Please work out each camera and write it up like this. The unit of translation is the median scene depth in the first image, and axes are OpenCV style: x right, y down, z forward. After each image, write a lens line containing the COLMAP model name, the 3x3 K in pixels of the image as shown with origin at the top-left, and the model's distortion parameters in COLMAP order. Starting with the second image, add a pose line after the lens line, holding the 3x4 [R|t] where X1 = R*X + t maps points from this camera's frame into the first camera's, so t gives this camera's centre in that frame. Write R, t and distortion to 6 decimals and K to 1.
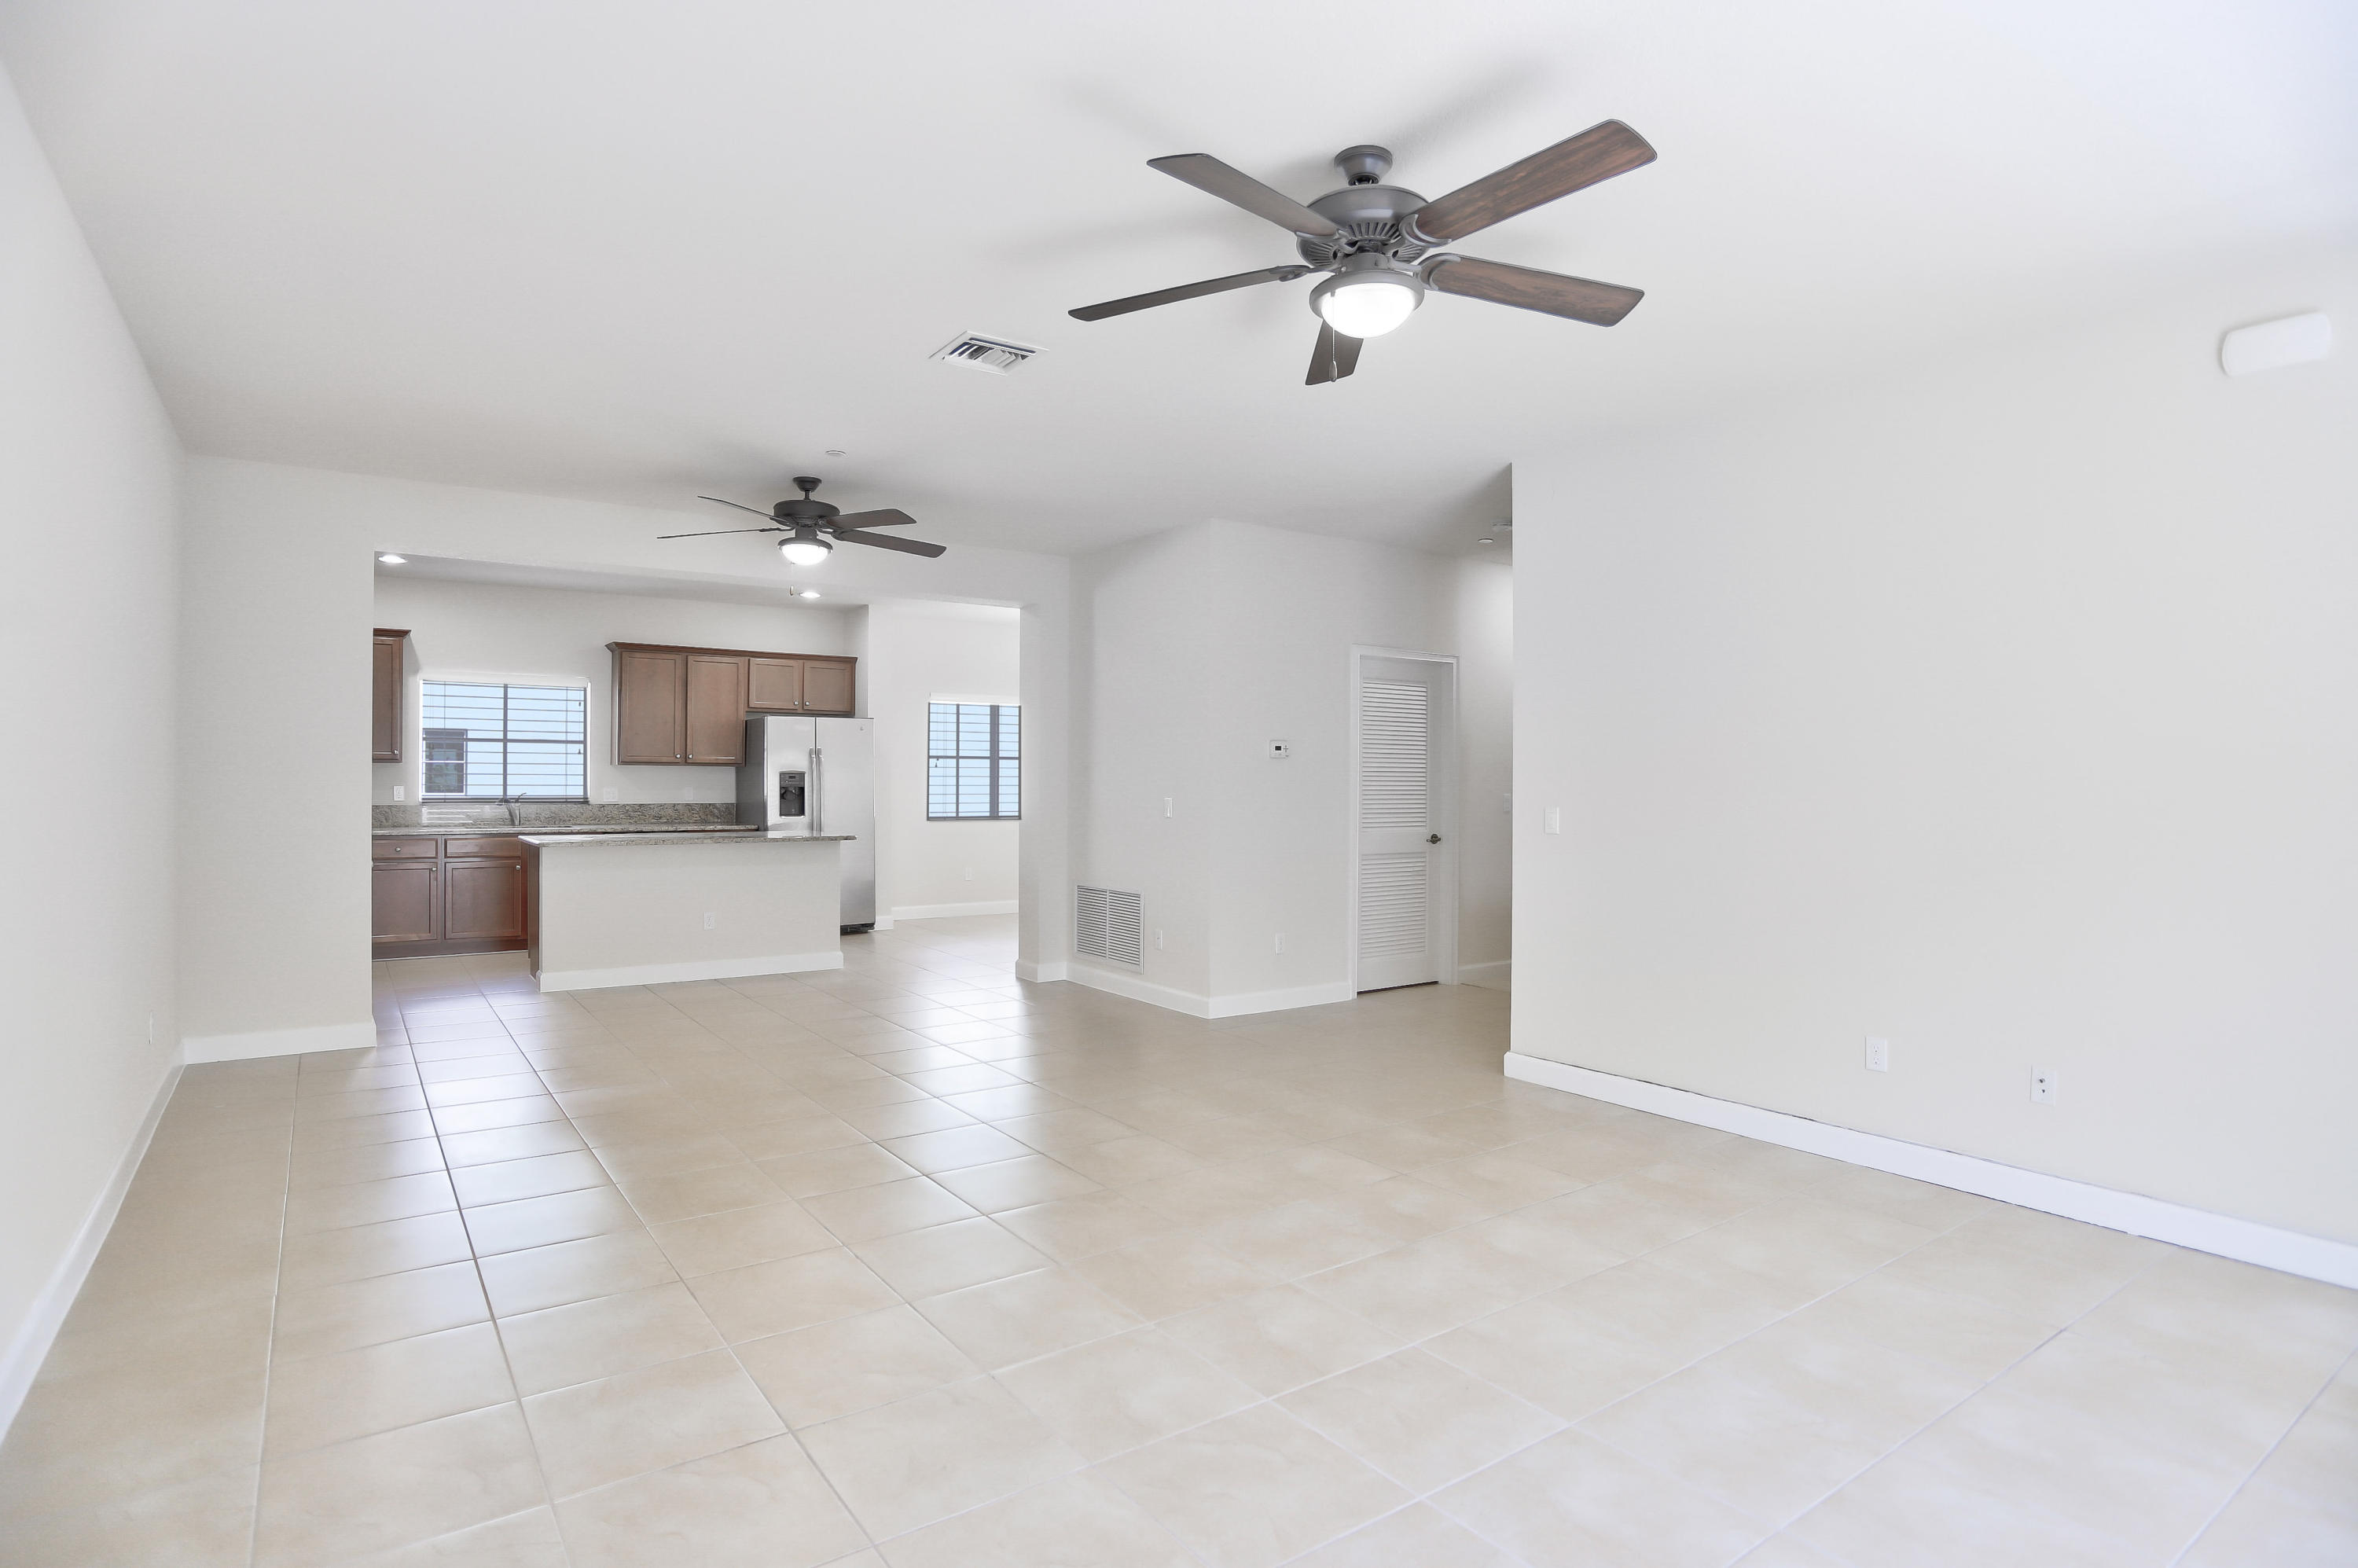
lens RADIAL K [[1268.2, 0, 1167.5], [0, 1268.2, 777.3], [0, 0, 1]] dist [-0.048859, 0.004194]
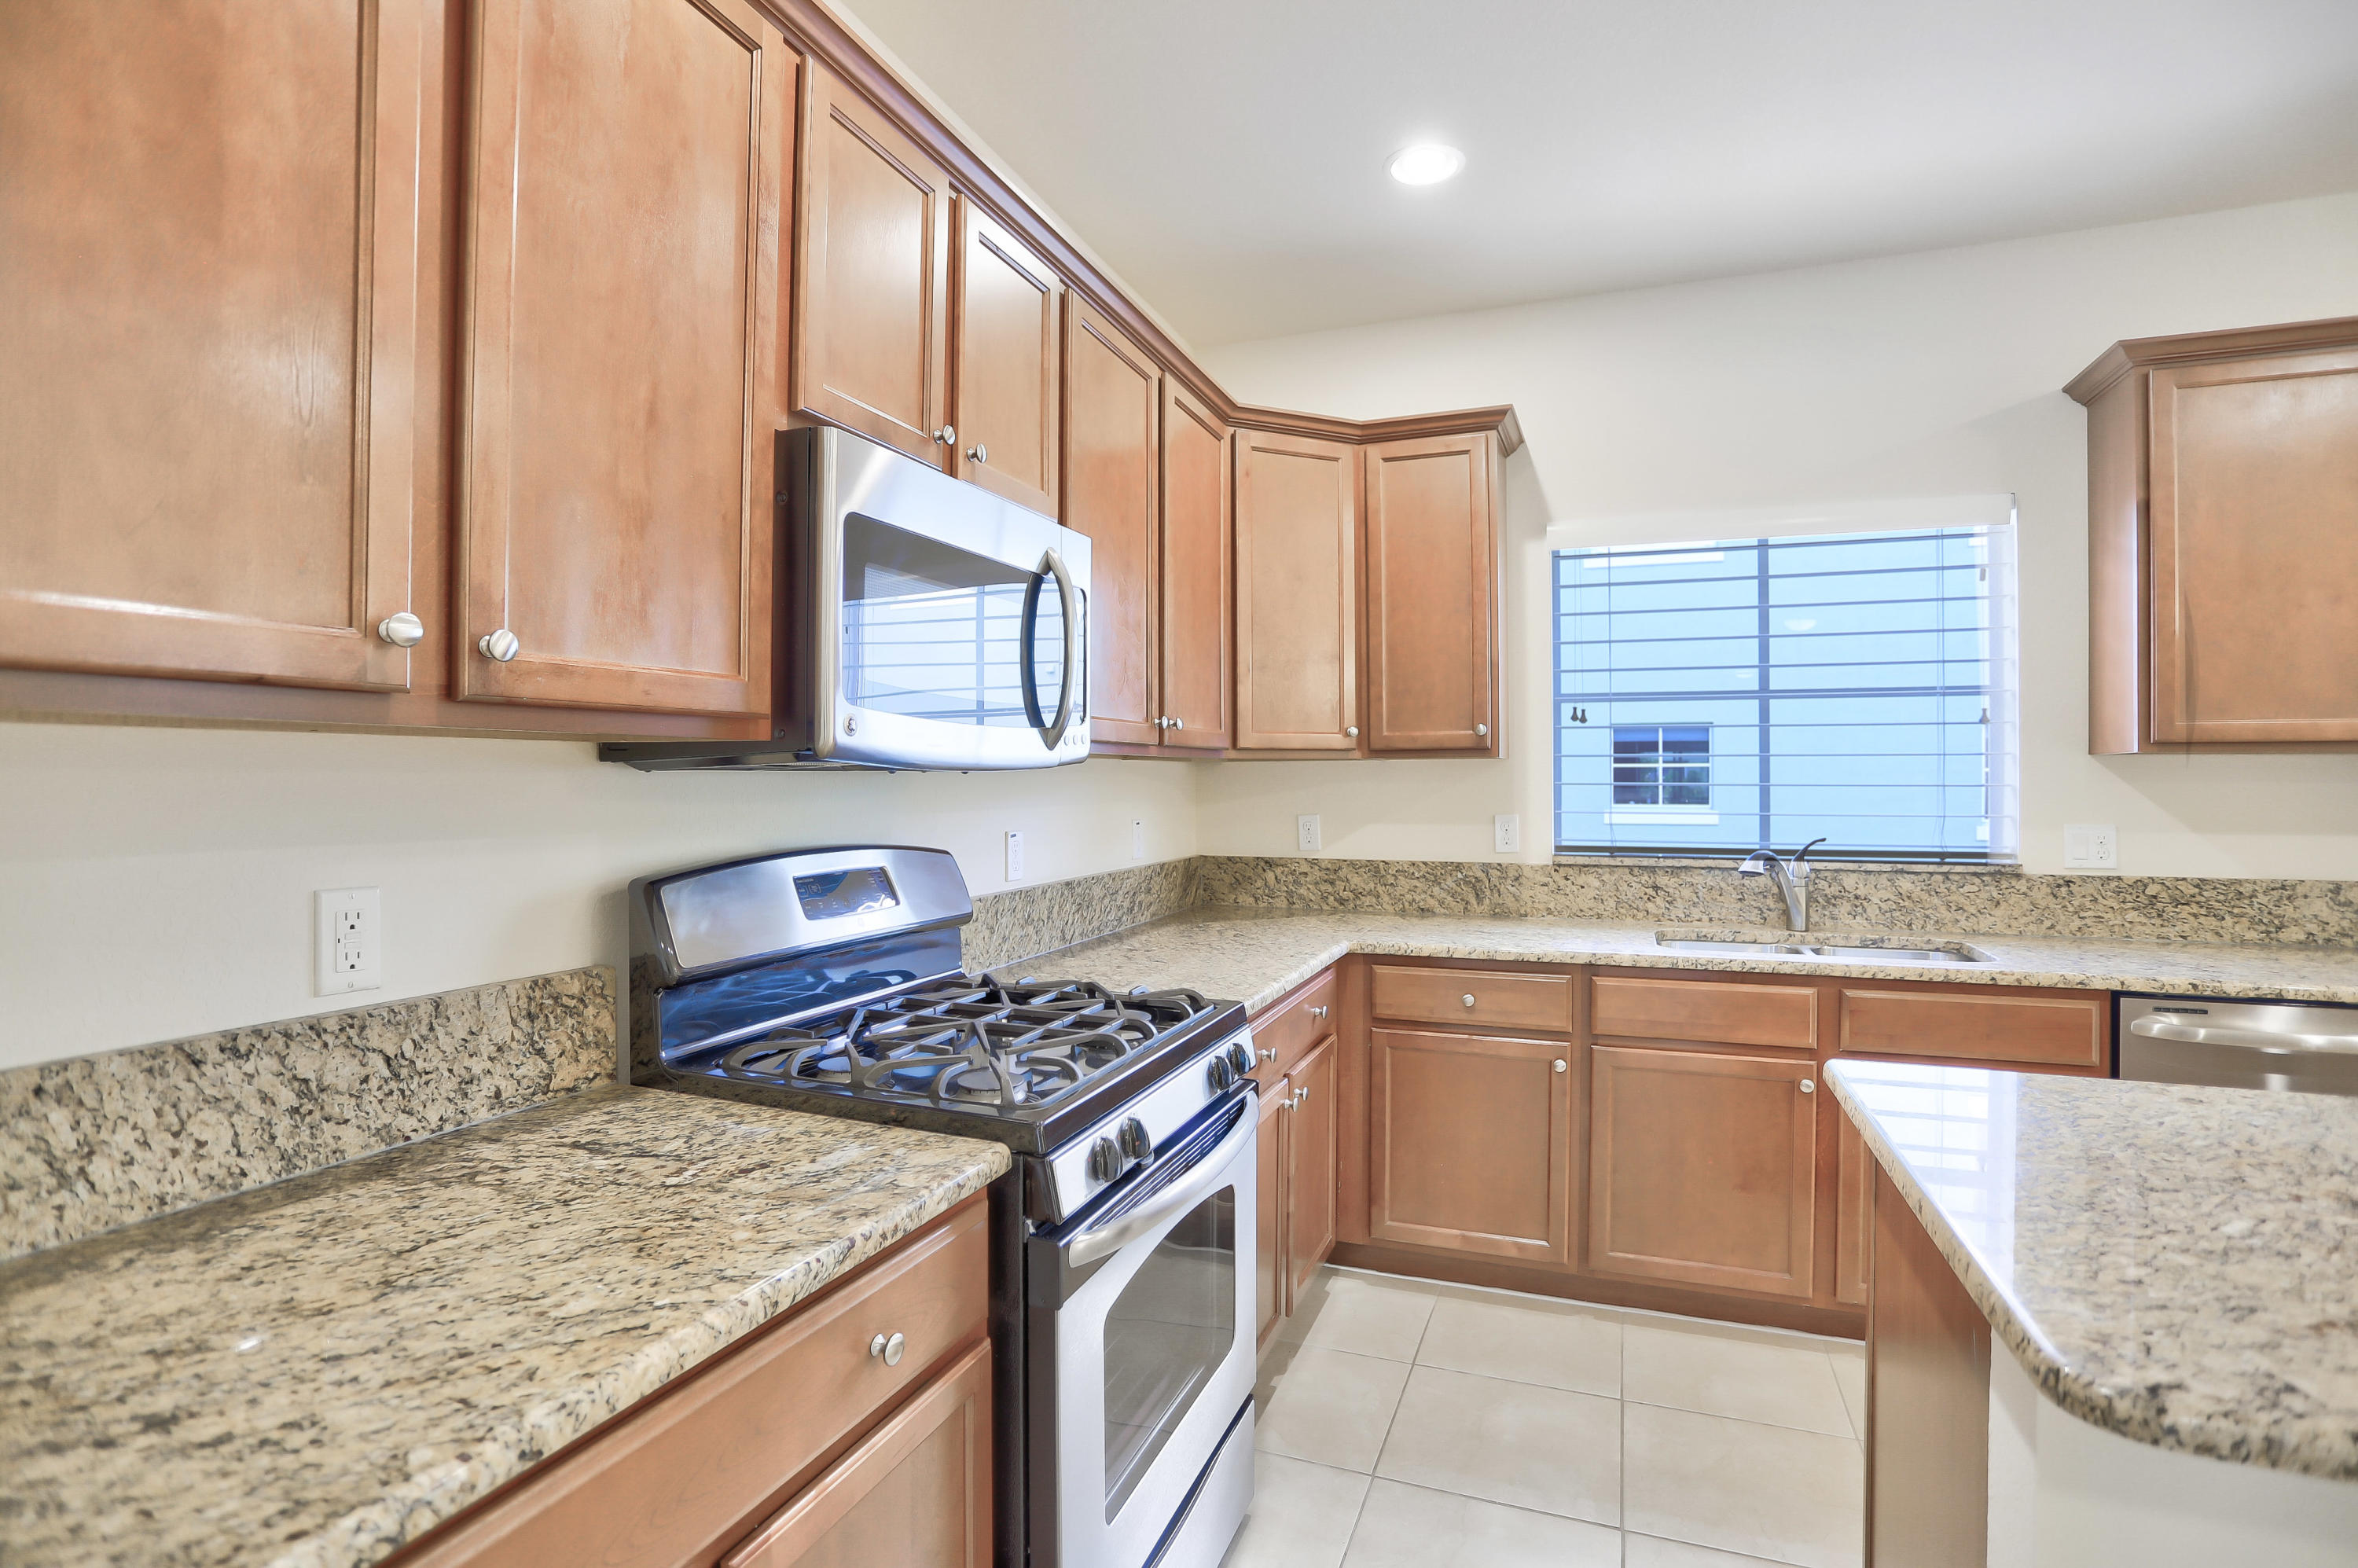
lens RADIAL K [[1131.7, 0, 1210.3], [0, 1131.7, 783.5], [0, 0, 1]] dist [-0.030810, 0.007311]
pose [[0.592834, -0.003165, -0.805318, -0.350306], [0.002659, 0.999995, -0.001973, -0.002214], [0.805320, -0.000971, 0.592840, 0.653461]]
